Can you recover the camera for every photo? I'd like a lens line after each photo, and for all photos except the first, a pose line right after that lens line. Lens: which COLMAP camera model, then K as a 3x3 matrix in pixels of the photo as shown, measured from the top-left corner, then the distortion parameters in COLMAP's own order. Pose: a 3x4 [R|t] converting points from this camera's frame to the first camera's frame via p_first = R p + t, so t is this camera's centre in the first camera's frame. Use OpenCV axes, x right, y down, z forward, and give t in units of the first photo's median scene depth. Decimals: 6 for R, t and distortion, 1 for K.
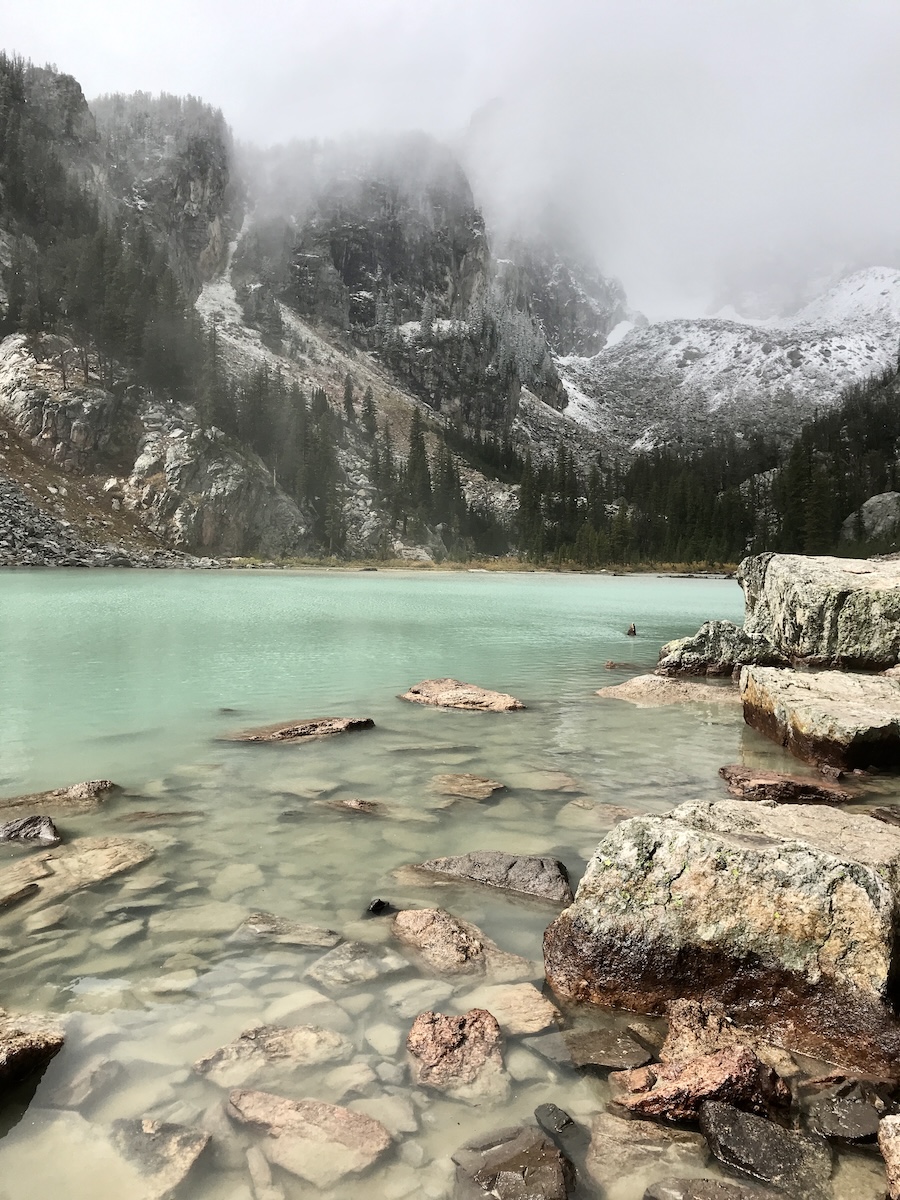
lens RADIAL K [[964.7, 0, 450.0], [0, 964.7, 600.0], [0, 0, 1]] dist [0.145763, -0.408772]
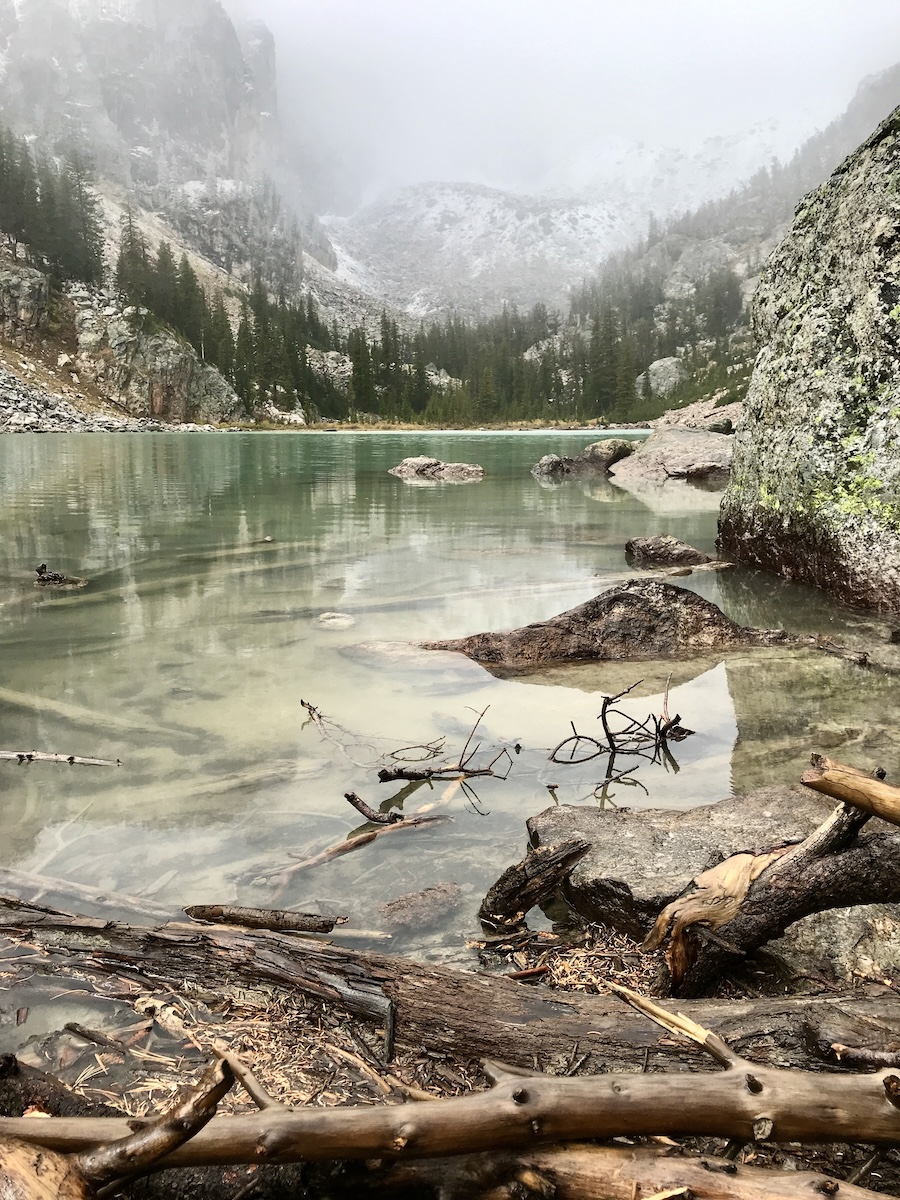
lens RADIAL K [[992.2, 0, 450.0], [0, 992.2, 600.0], [0, 0, 1]] dist [0.005271, 0.007874]
pose [[0.963386, -0.073743, 0.257777, -0.082540], [0.039320, 0.989897, 0.136230, 0.004895], [-0.265219, -0.121106, 0.956552, -0.075874]]
